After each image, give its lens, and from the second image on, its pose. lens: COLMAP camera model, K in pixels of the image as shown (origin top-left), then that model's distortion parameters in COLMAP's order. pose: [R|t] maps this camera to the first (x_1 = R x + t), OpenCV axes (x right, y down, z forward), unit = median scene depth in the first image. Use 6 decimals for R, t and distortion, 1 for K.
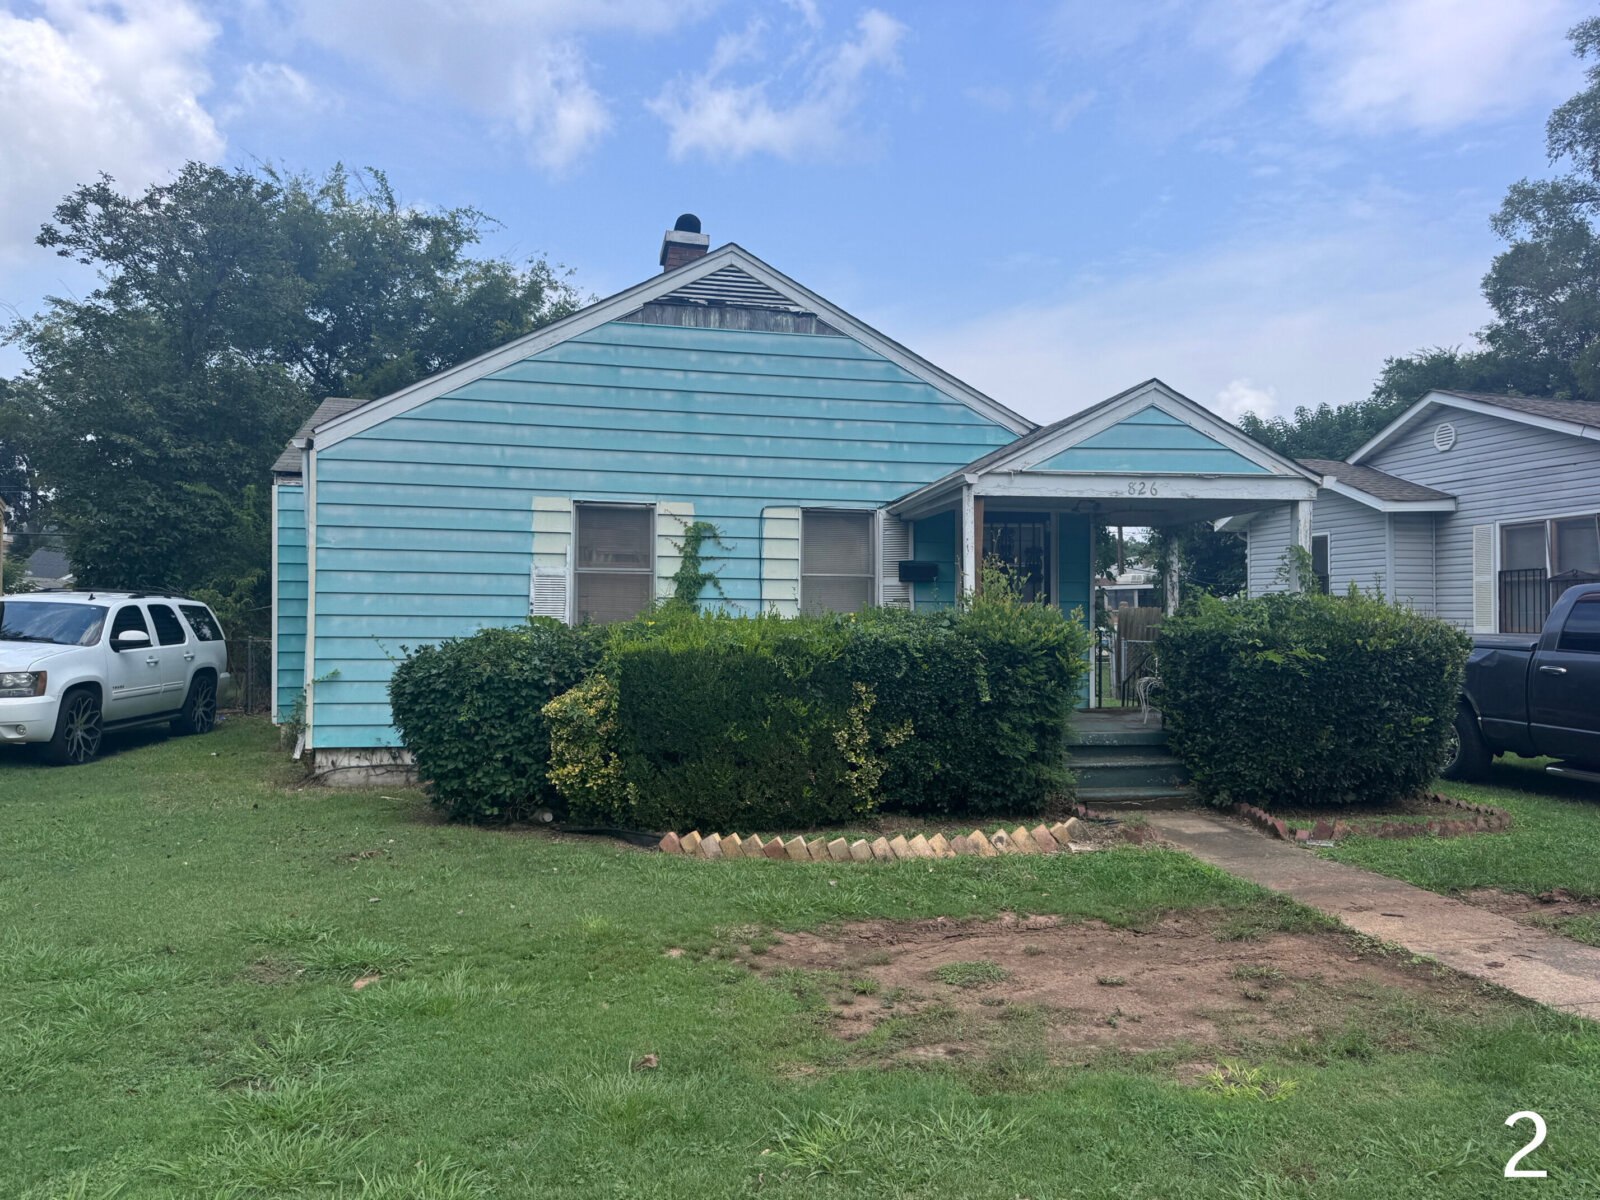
lens RADIAL K [[1116.7, 0, 794.4], [0, 1116.7, 603.8], [0, 0, 1]] dist [0.097926, -0.105292]
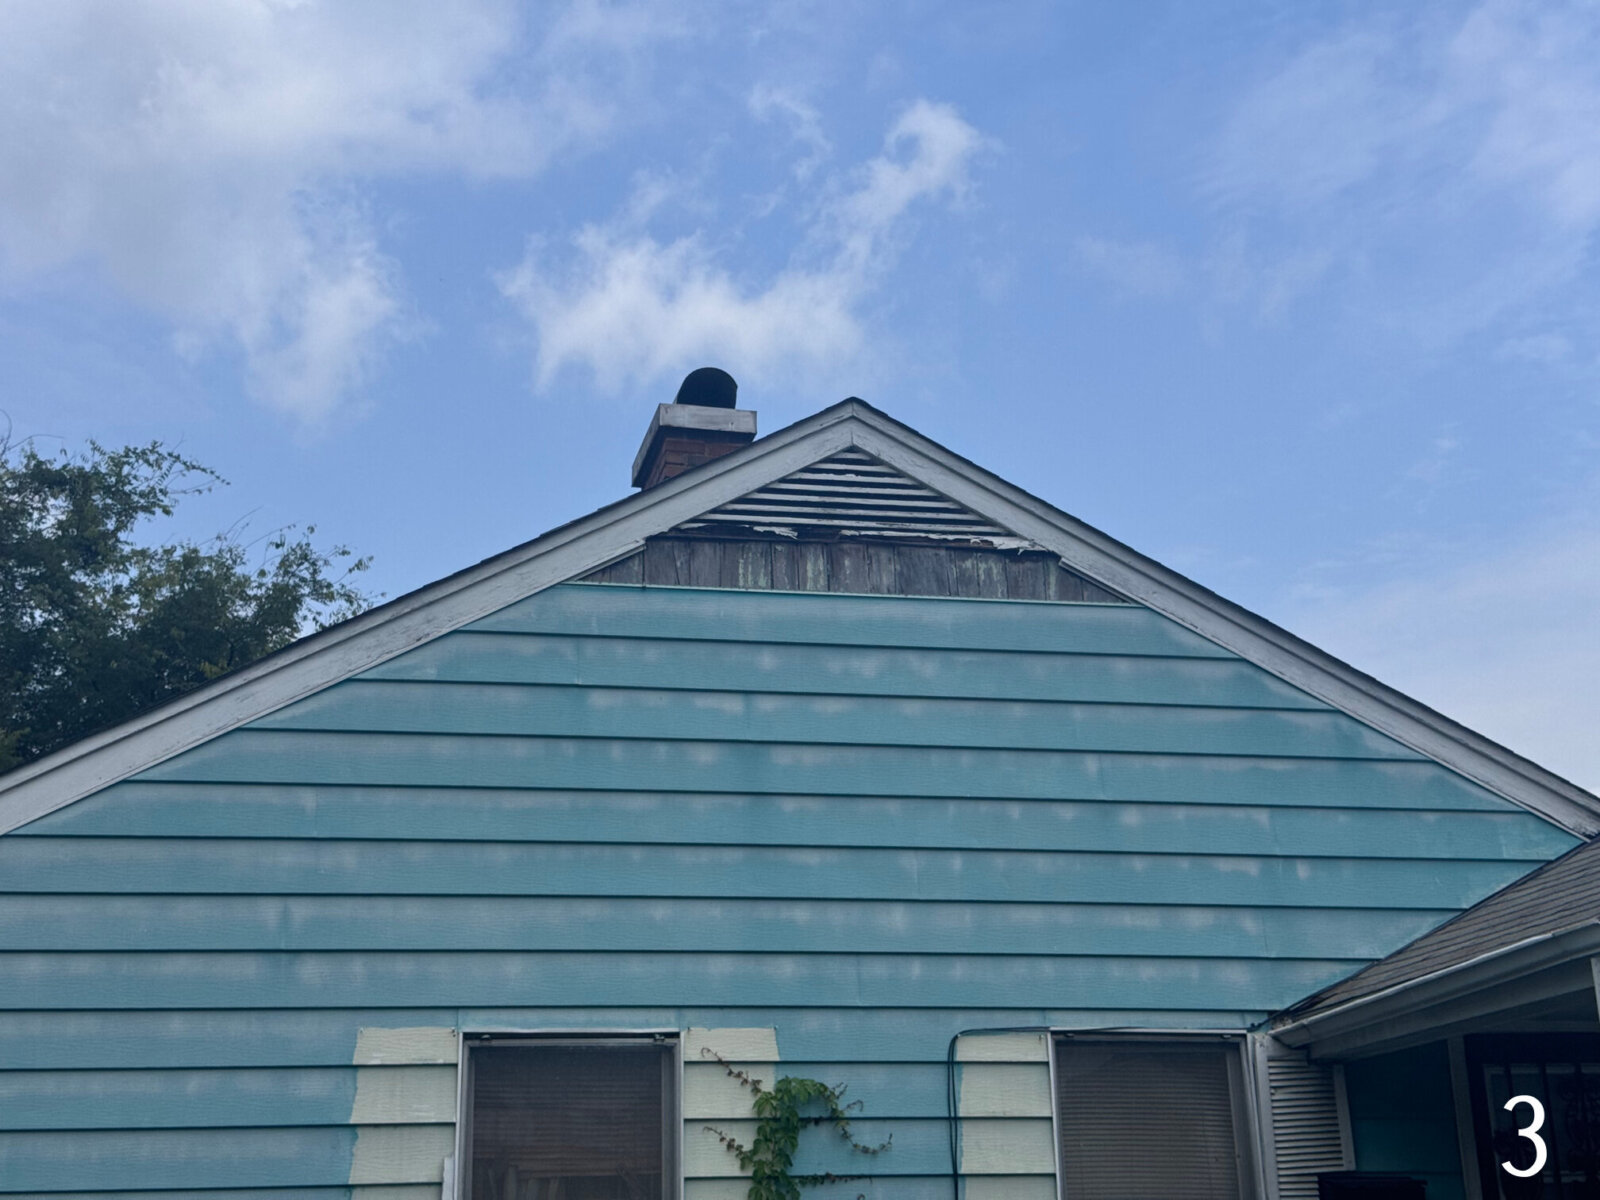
lens RADIAL K [[2262.4, 0, 802.7], [0, 2262.4, 540.8], [0, 0, 1]] dist [0.148552, -0.066044]
pose [[0.999289, -0.027178, 0.026142, -0.096443], [0.033847, 0.952056, -0.304046, -0.011667], [-0.016626, 0.304714, 0.952299, 0.205865]]
